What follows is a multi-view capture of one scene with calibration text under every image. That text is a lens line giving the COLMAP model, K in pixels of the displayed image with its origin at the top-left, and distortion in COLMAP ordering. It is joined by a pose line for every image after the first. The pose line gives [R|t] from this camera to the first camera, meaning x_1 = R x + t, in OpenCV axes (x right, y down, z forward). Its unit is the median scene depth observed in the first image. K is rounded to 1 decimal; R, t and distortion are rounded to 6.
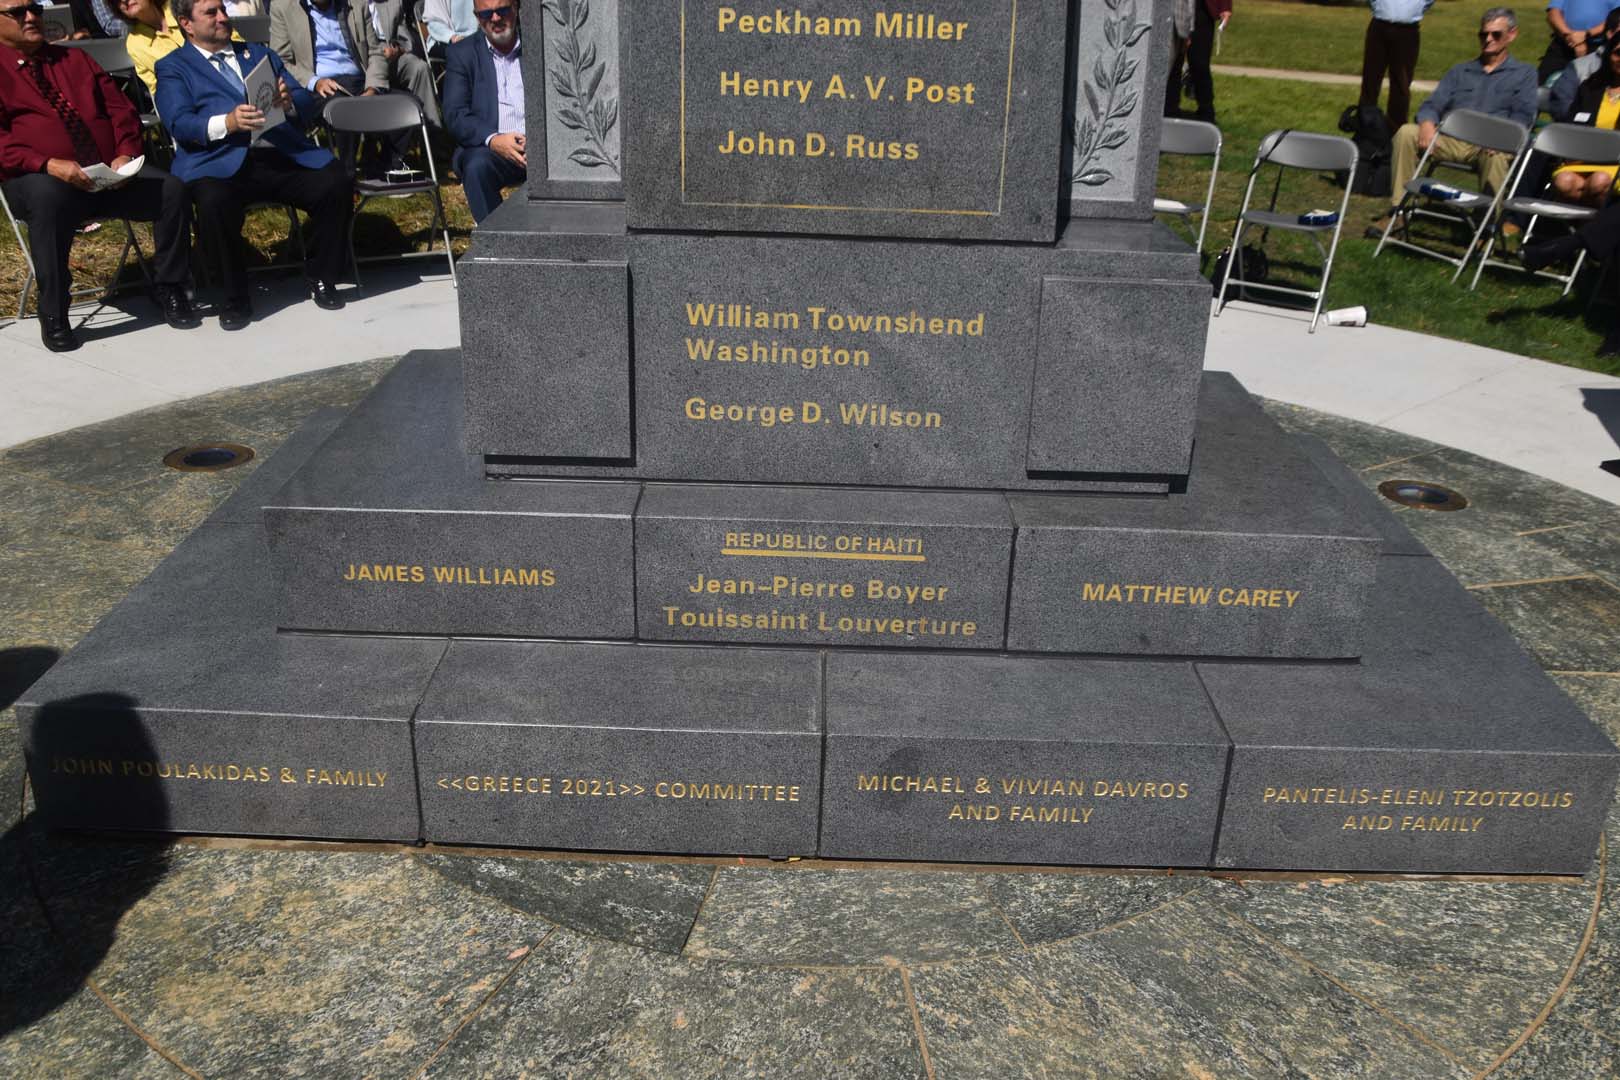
lens RADIAL K [[1447.6, 0, 814.5], [0, 1447.6, 543.9], [0, 0, 1]] dist [-0.120657, 0.114087]
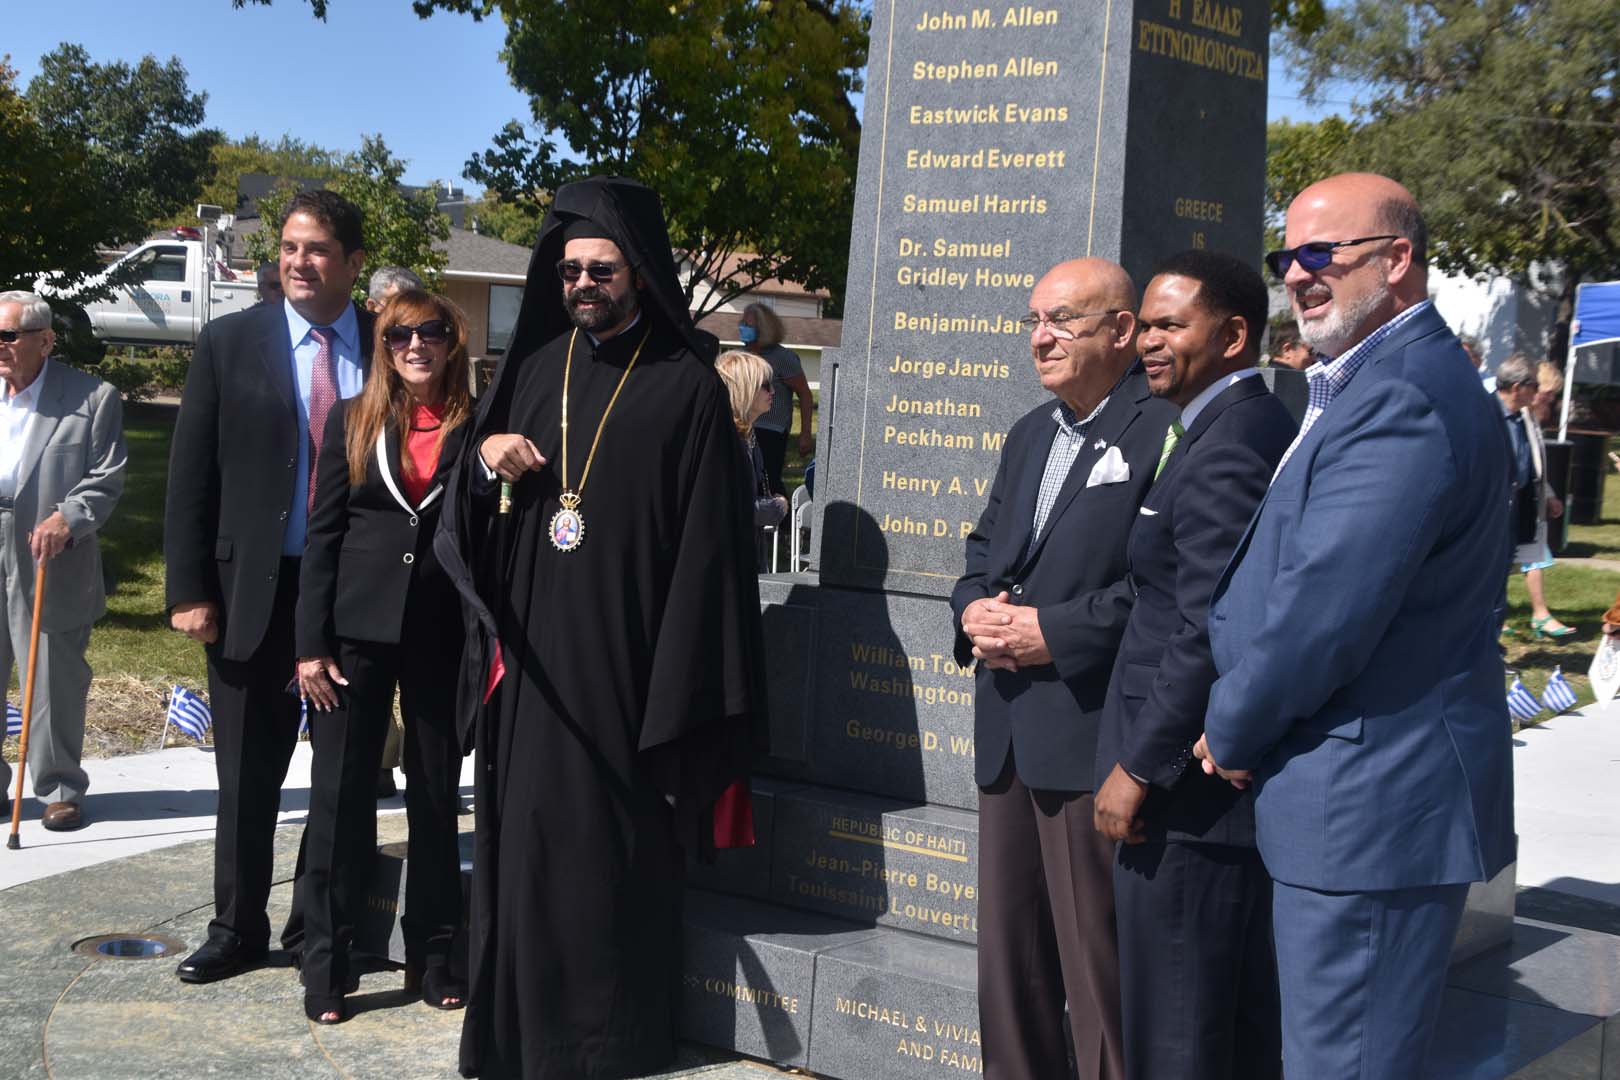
lens RADIAL K [[2347.5, 0, 805.2], [0, 2347.5, 550.7], [0, 0, 1]] dist [0.071365, 0.036386]
pose [[0.813744, 0.055236, -0.578592, 1.086161], [-0.259462, 0.925302, -0.276579, 0.348782], [0.520095, 0.375187, 0.767291, -0.668752]]
